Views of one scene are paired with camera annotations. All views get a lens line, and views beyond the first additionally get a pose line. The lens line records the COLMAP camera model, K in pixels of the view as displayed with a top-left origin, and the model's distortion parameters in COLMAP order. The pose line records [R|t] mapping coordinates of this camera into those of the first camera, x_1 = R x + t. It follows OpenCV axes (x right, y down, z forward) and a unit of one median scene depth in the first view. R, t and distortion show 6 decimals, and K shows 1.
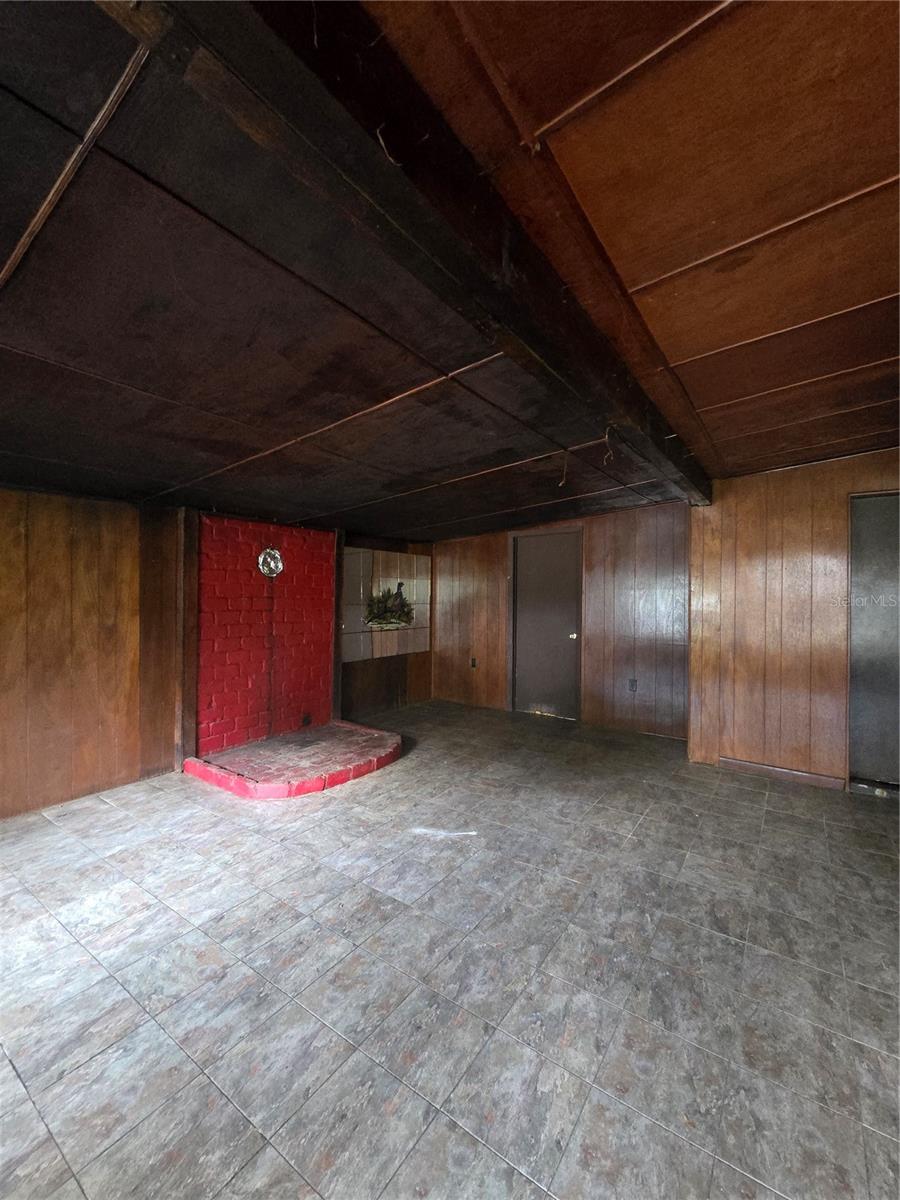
lens RADIAL K [[491.8, 0, 449.0], [0, 491.8, 595.8], [0, 0, 1]] dist [0.001769, 0.000109]
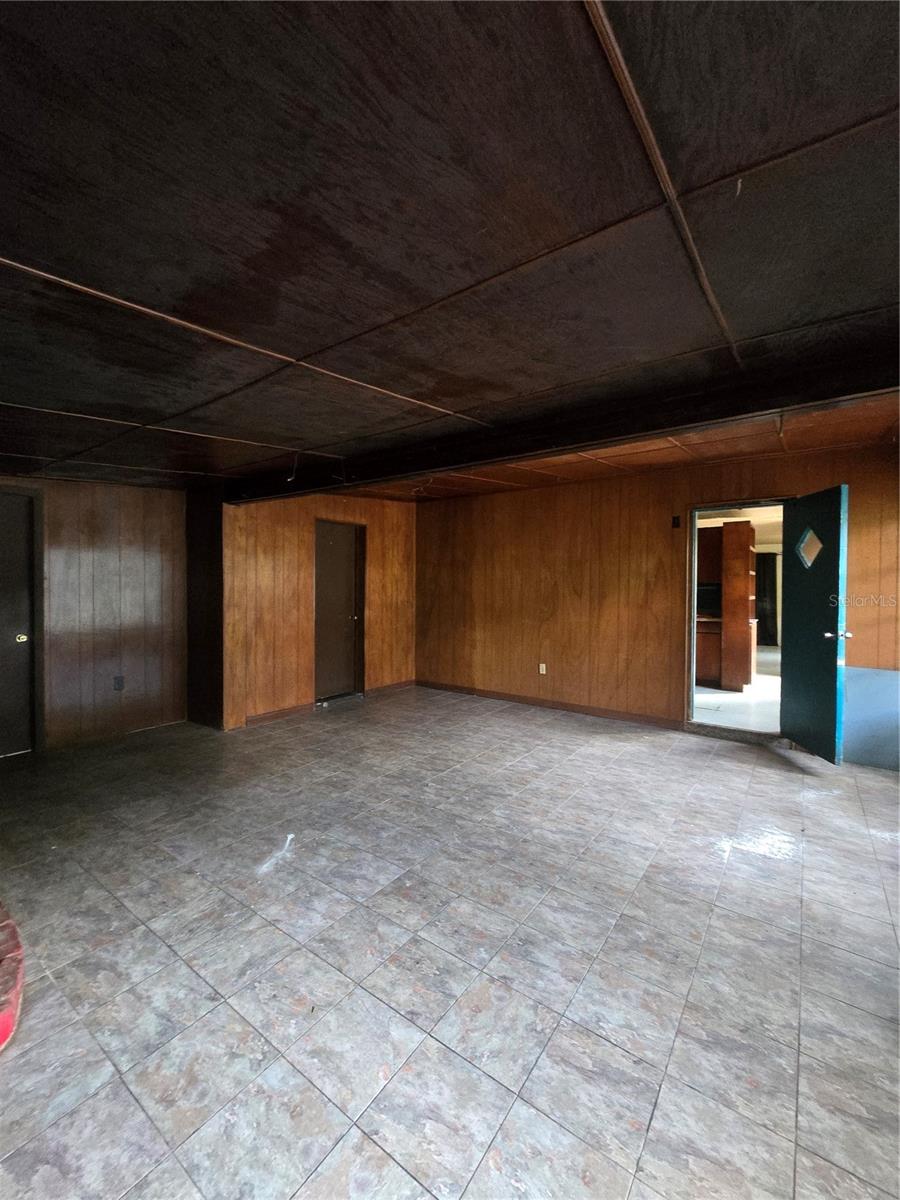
lens RADIAL K [[491.8, 0, 447.5], [0, 491.8, 597.0], [0, 0, 1]] dist [0.001769, 0.000109]
pose [[0.019422, -0.031776, 0.999306, -1.195629], [-0.005089, 0.999479, 0.031881, -0.015426], [-0.999798, -0.005704, 0.019250, 0.925621]]
